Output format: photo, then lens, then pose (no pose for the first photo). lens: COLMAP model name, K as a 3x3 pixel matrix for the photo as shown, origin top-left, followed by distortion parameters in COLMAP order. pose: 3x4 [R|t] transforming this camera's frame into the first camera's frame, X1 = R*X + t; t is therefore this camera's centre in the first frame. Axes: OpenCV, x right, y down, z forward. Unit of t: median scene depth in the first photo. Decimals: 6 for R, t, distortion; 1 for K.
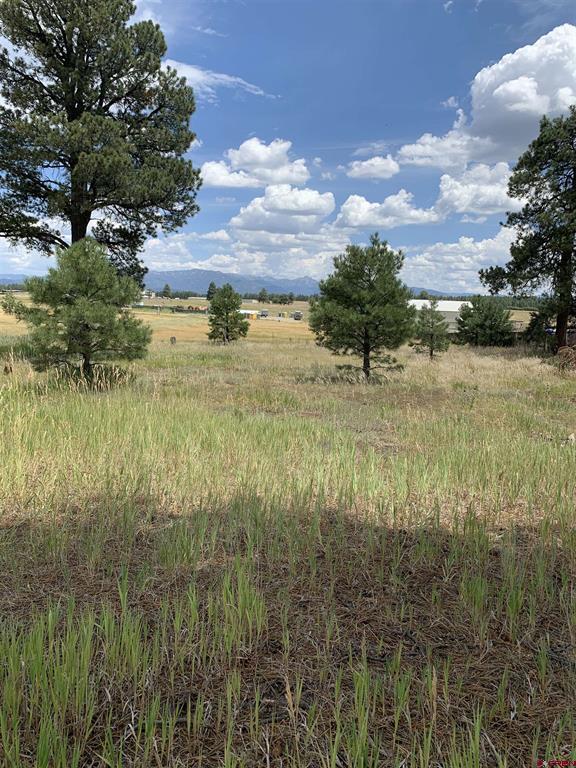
lens RADIAL K [[576.7, 0, 287.4], [0, 576.7, 379.3], [0, 0, 1]] dist [0.009441, -0.011443]
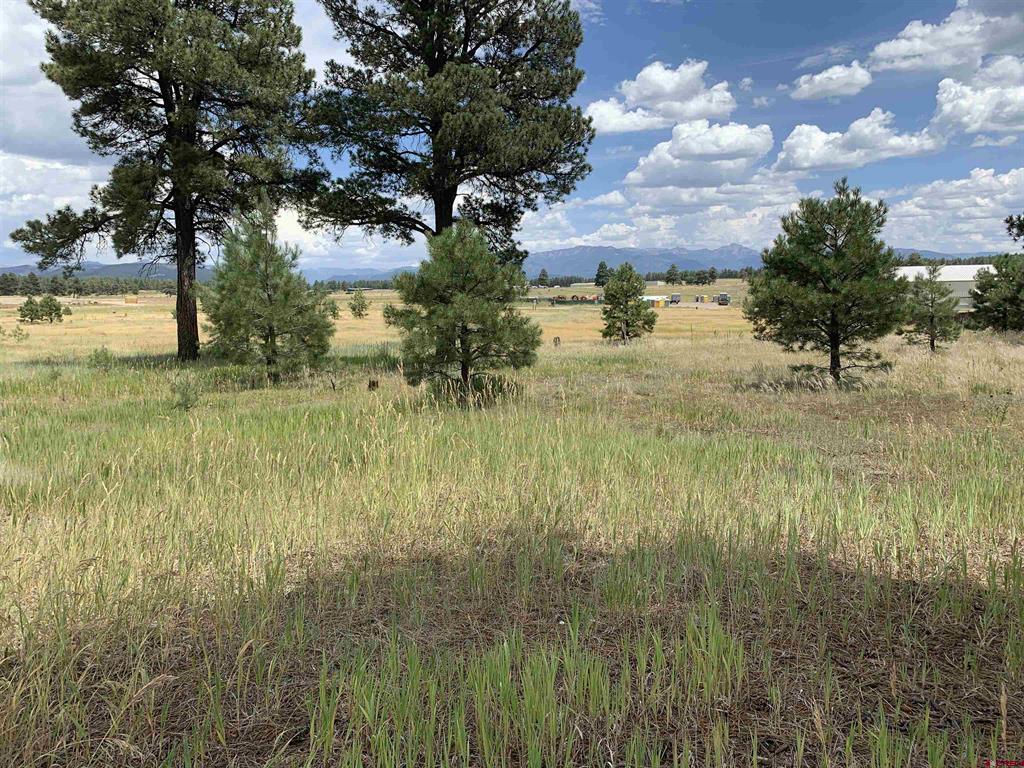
lens RADIAL K [[768.9, 0, 505.7], [0, 768.9, 394.1], [0, 0, 1]] dist [0.009441, -0.011443]
pose [[0.966478, -0.024464, -0.255582, -0.008643], [0.025607, 0.999671, 0.001148, 0.000560], [0.255470, -0.007655, 0.966787, -0.018178]]
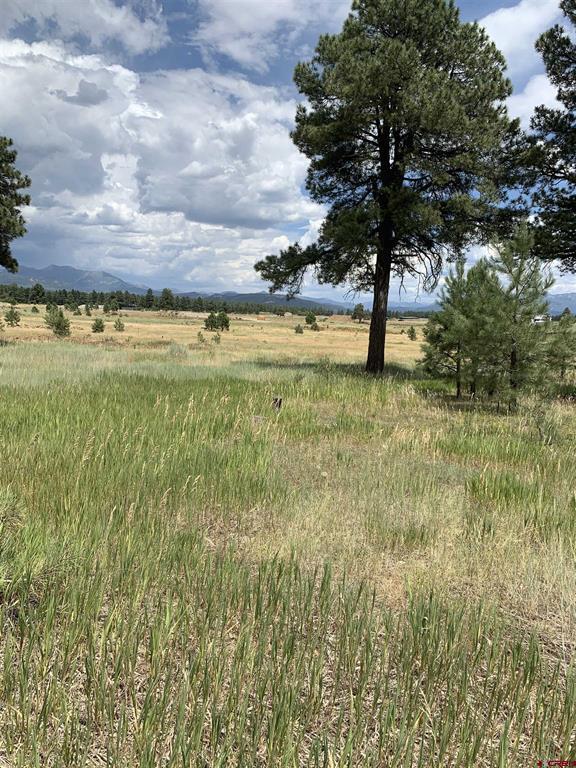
lens RADIAL K [[576.7, 0, 287.4], [0, 576.7, 379.3], [0, 0, 1]] dist [0.009441, -0.011443]
pose [[0.796094, 0.049697, -0.603129, -0.305082], [-0.075696, 0.996973, -0.017766, -0.020731], [0.600421, 0.059798, 0.797446, 0.081488]]
